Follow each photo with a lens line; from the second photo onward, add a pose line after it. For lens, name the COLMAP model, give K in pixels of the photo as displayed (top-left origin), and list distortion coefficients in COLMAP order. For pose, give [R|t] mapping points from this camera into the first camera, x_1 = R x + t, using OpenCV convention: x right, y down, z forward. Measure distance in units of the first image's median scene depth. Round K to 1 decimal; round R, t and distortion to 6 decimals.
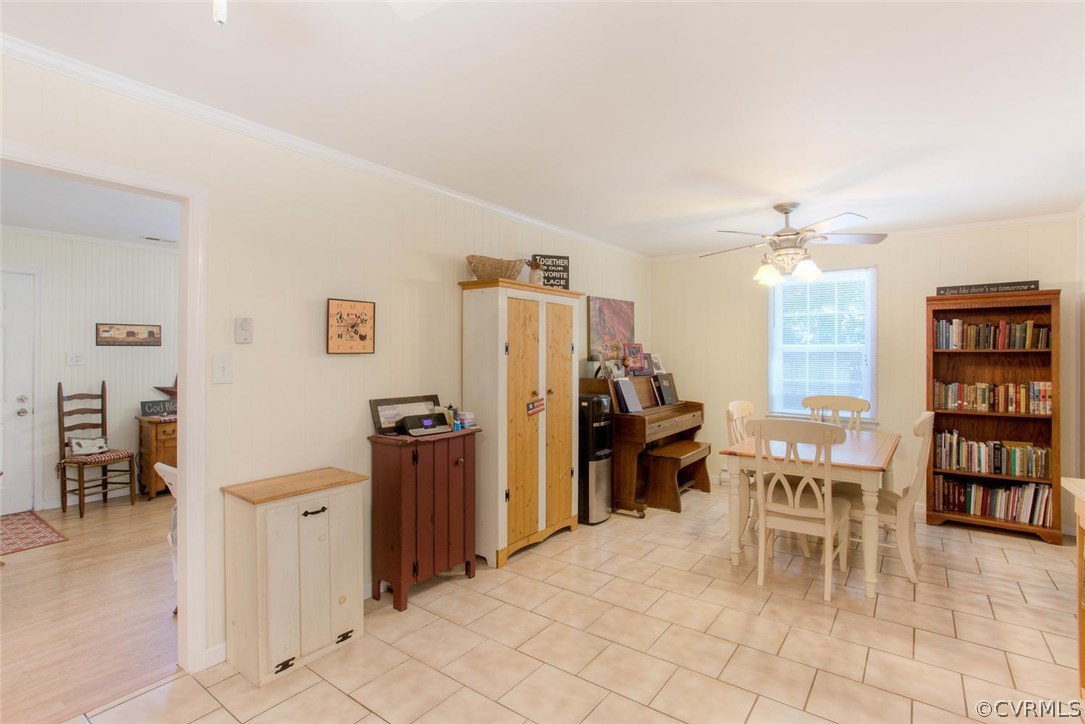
lens RADIAL K [[530.2, 0, 536.6], [0, 530.2, 354.9], [0, 0, 1]] dist [-0.018316, 0.000917]
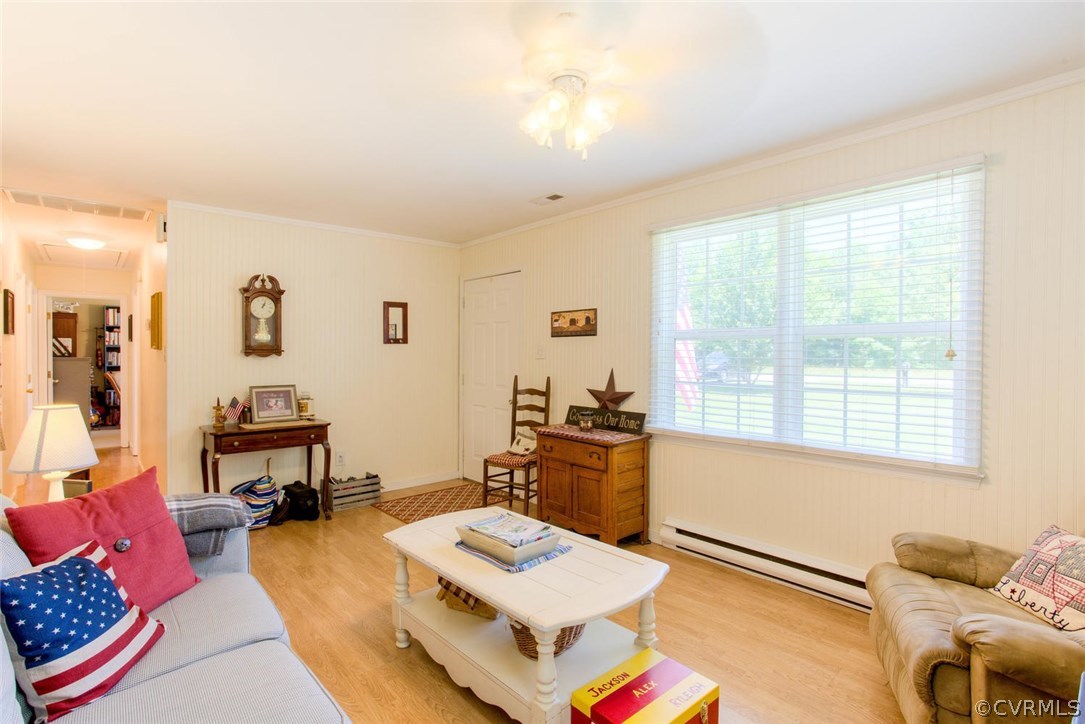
lens RADIAL K [[535.8, 0, 542.0], [0, 535.8, 356.9], [0, 0, 1]] dist [-0.048875, -0.000129]
pose [[-0.189203, 0.010477, -0.981882, 0.063498], [-0.007545, 0.999898, 0.012123, 0.005300], [0.981909, 0.009702, -0.189105, 1.142196]]
